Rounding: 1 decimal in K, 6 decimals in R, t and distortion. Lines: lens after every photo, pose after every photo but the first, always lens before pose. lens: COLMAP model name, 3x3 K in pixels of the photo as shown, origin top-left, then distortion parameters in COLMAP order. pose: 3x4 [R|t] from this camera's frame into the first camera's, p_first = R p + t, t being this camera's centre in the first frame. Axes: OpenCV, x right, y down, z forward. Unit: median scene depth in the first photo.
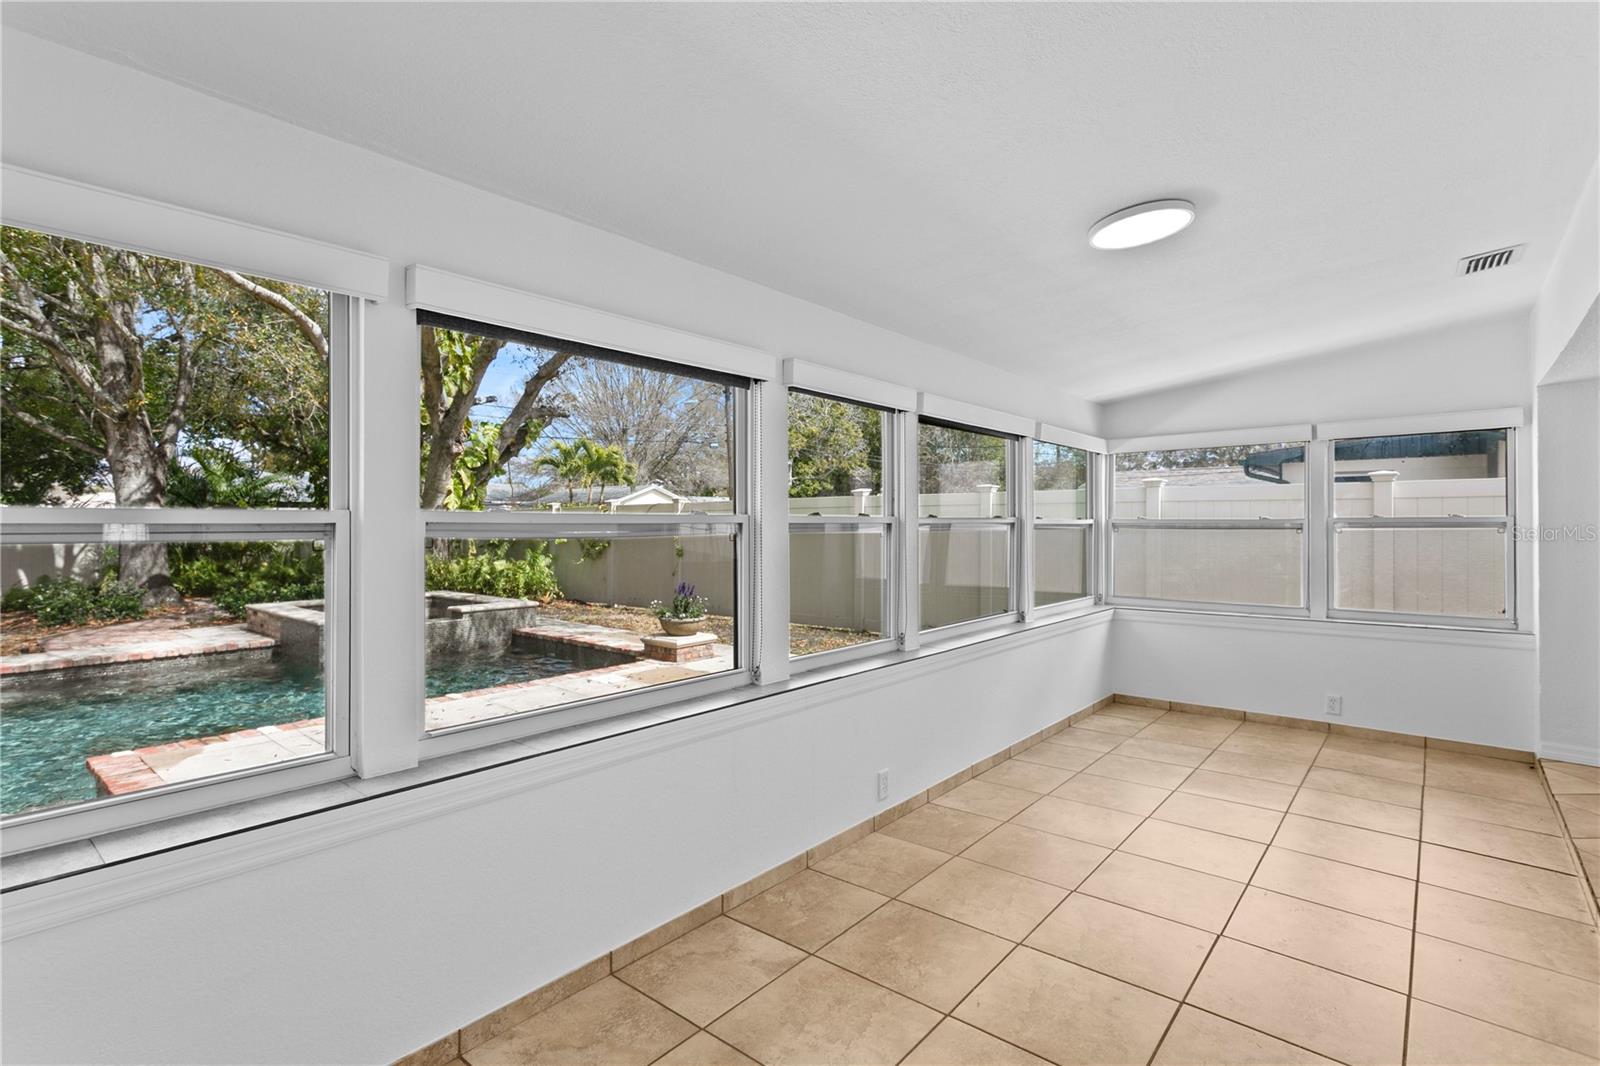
lens RADIAL K [[762.2, 0, 797.1], [0, 762.2, 521.2], [0, 0, 1]] dist [0.000469, 0.004892]
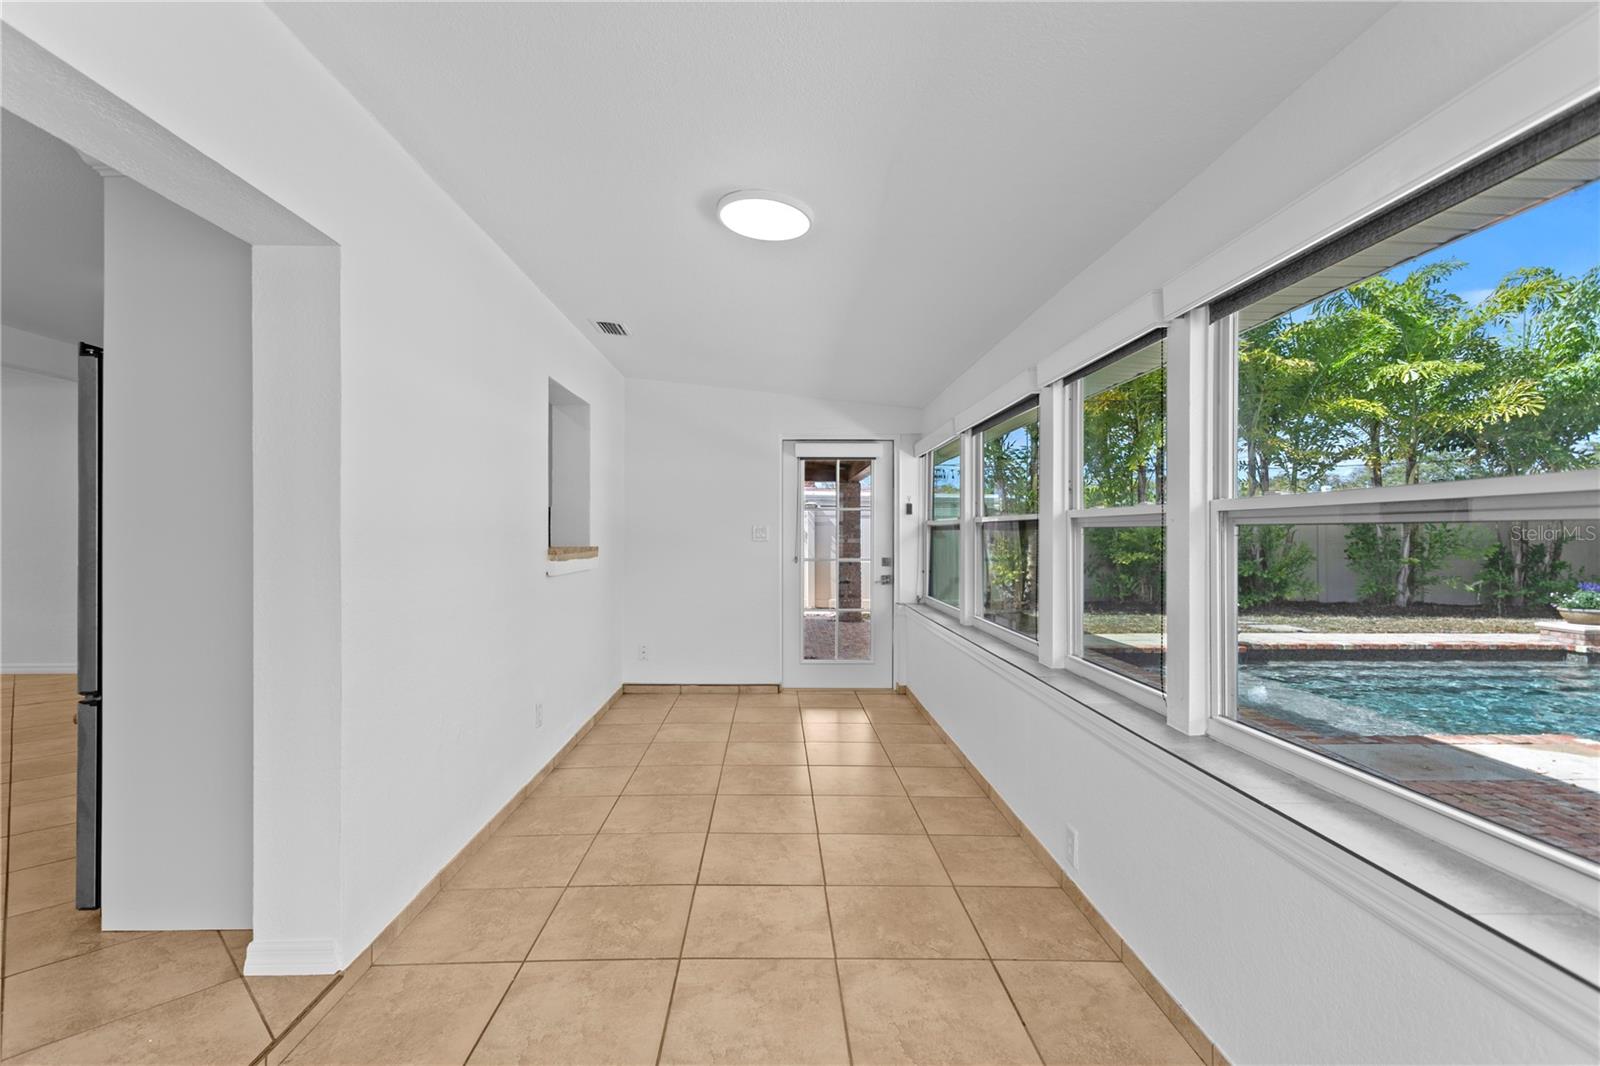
lens RADIAL K [[762.2, 0, 799.5], [0, 762.2, 534.5], [0, 0, 1]] dist [0.000469, 0.004892]
pose [[-0.745508, 0.003889, -0.666485, 1.016870], [0.004629, 0.999989, 0.000657, 0.016621], [0.666481, -0.002595, -0.745518, 1.662563]]
